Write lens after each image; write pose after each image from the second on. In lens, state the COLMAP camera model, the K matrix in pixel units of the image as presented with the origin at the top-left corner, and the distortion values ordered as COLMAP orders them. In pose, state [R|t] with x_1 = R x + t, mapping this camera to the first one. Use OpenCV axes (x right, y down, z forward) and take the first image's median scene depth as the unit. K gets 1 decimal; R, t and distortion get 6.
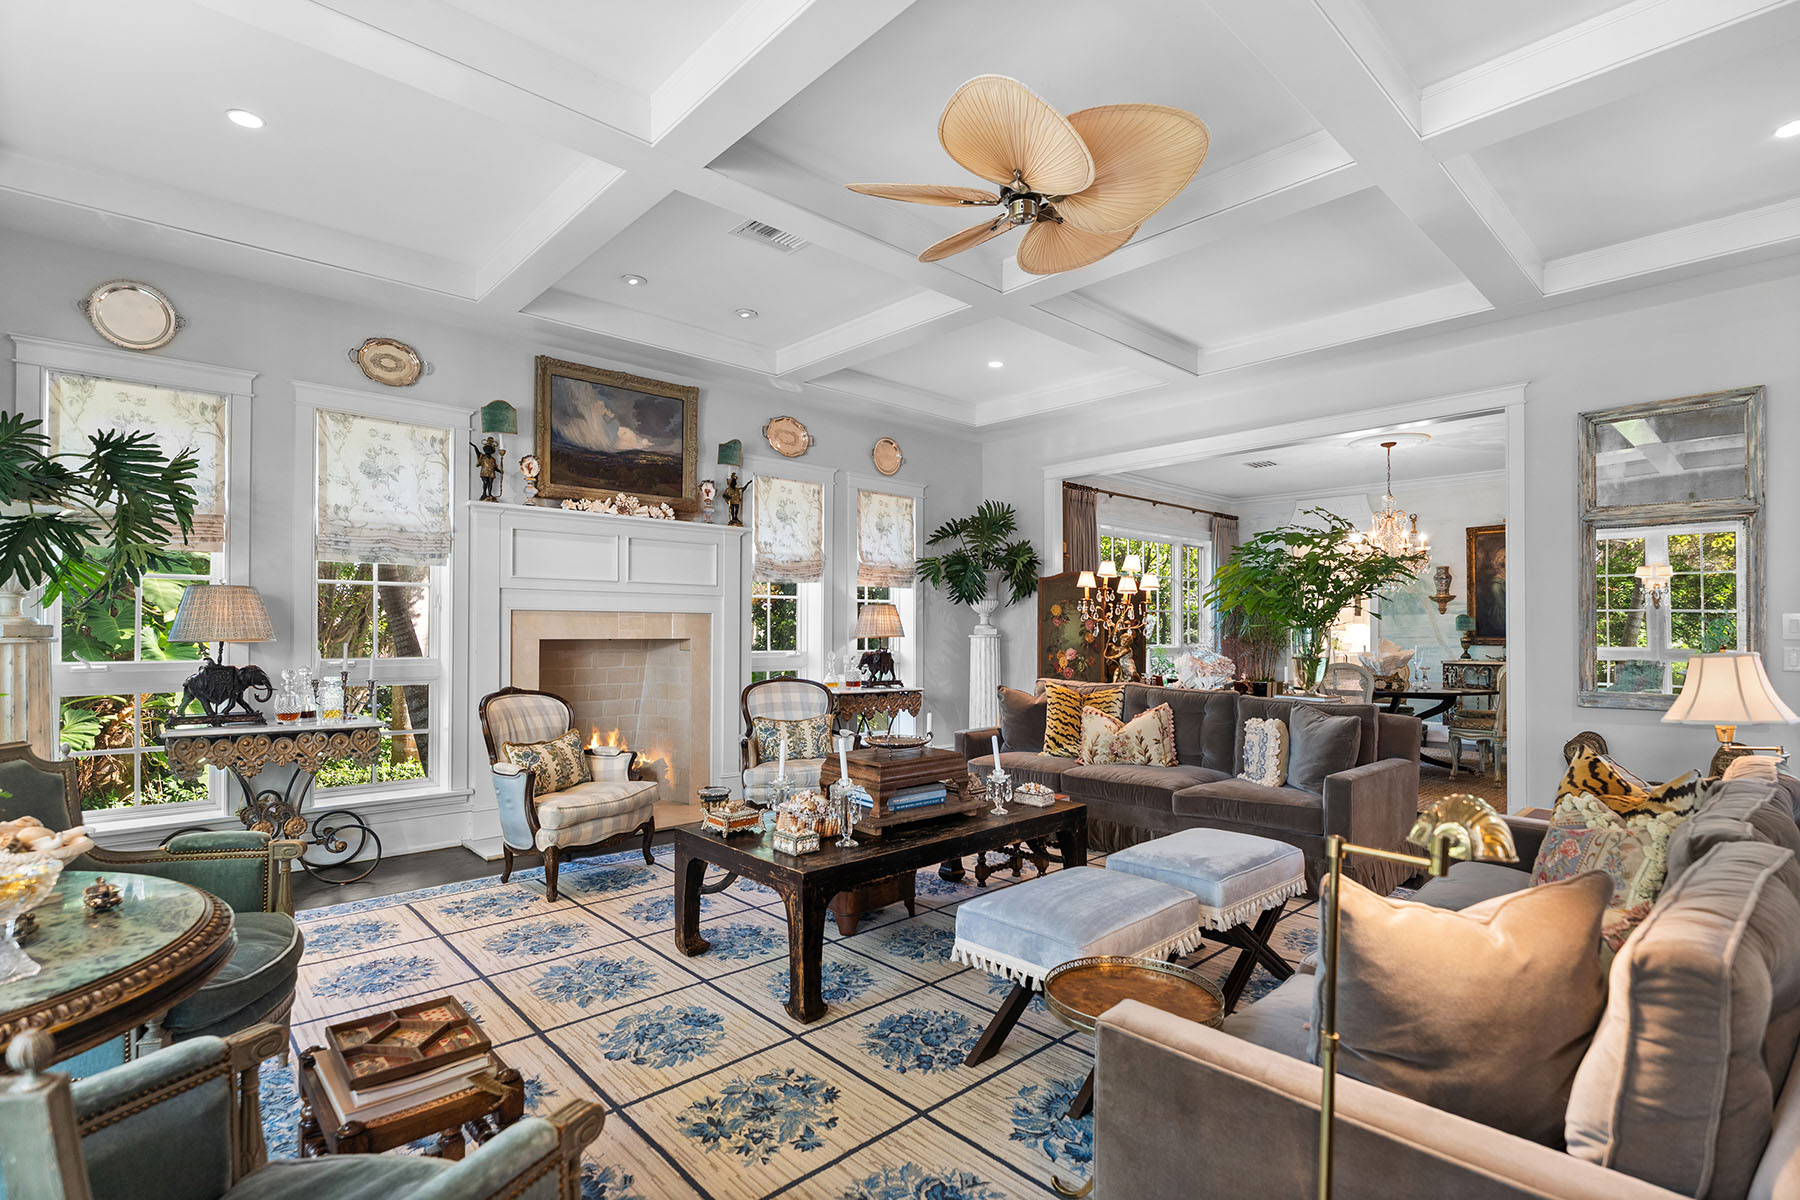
lens RADIAL K [[865.0, 0, 886.8], [0, 865.0, 623.9], [0, 0, 1]] dist [-0.003269, -0.000610]
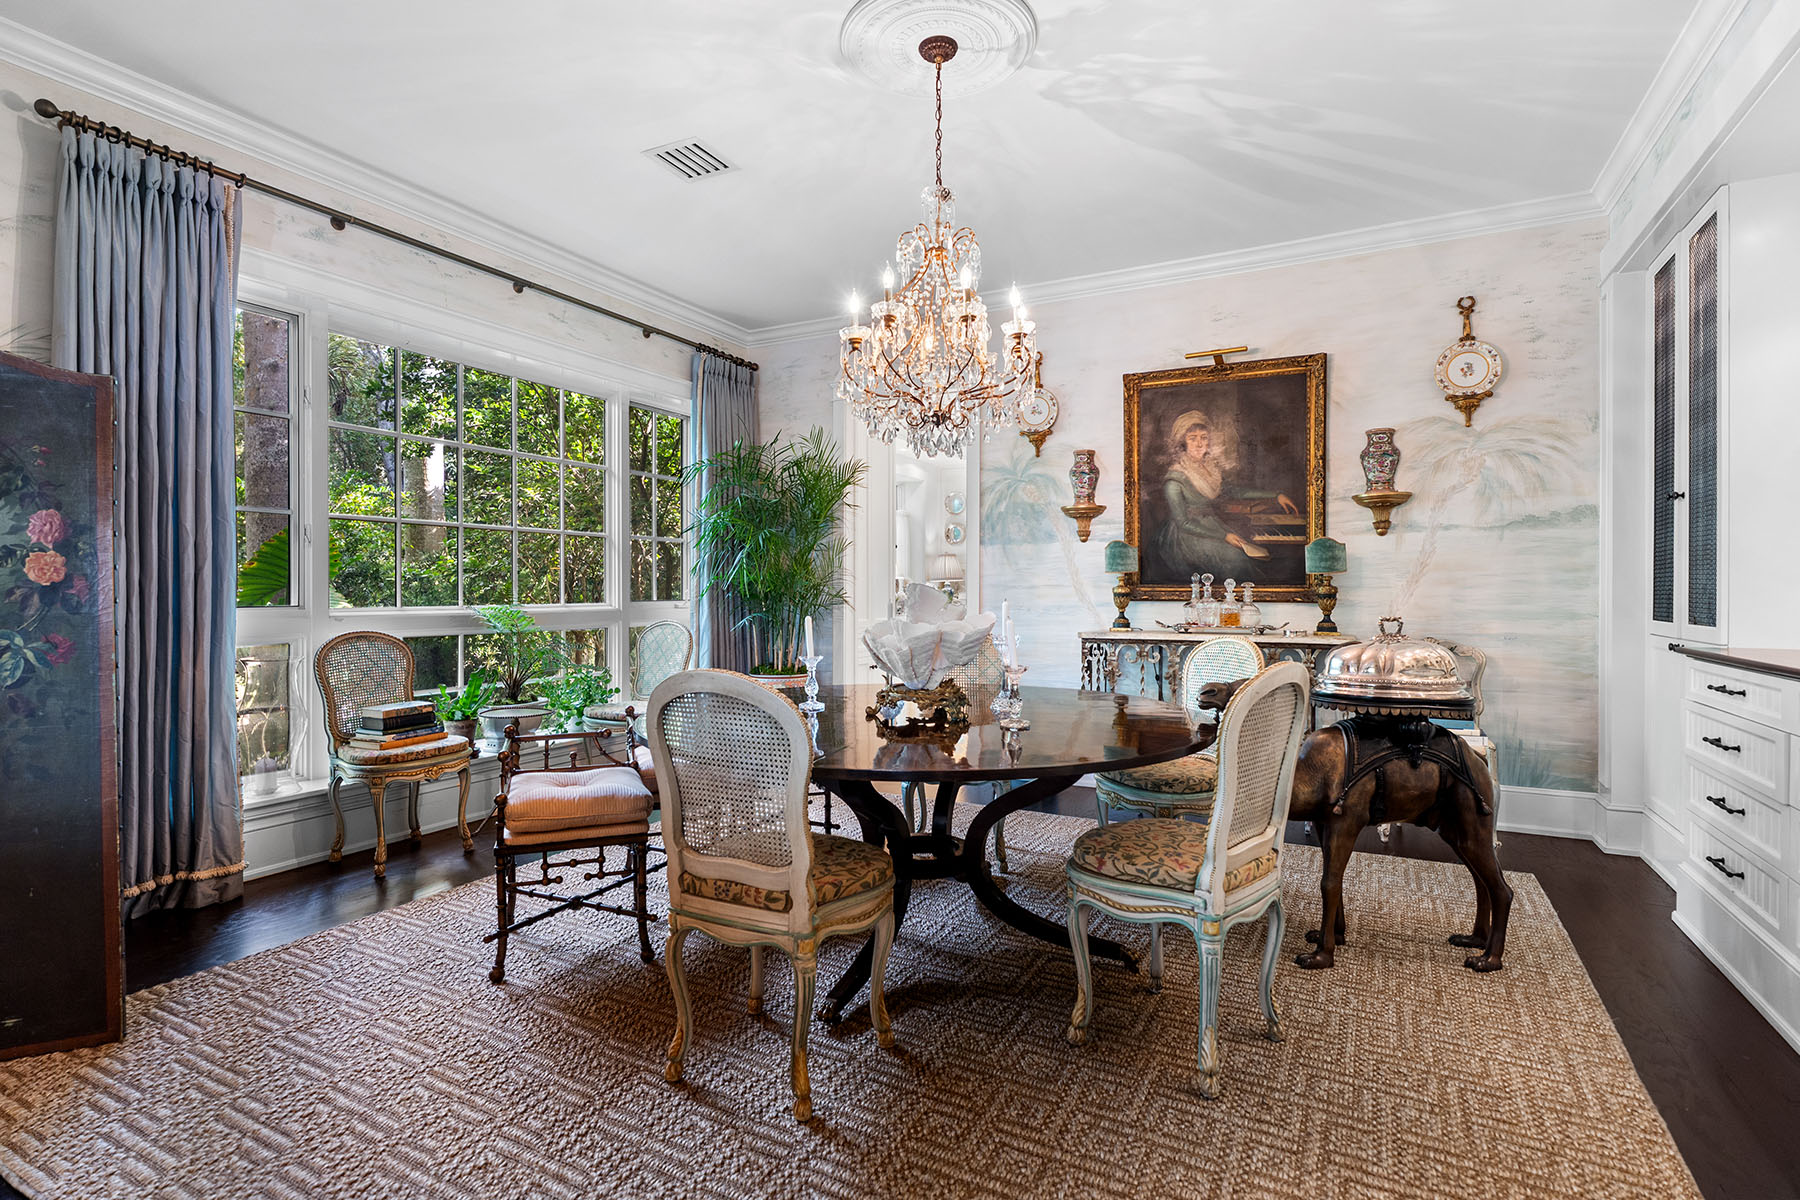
lens RADIAL K [[865.0, 0, 904.3], [0, 865.0, 595.0], [0, 0, 1]] dist [-0.003269, -0.000610]
pose [[0.942130, -0.005261, 0.335206, 0.595232], [0.001360, 0.999929, 0.011869, 0.023520], [-0.335245, -0.010727, 0.942070, 0.884681]]
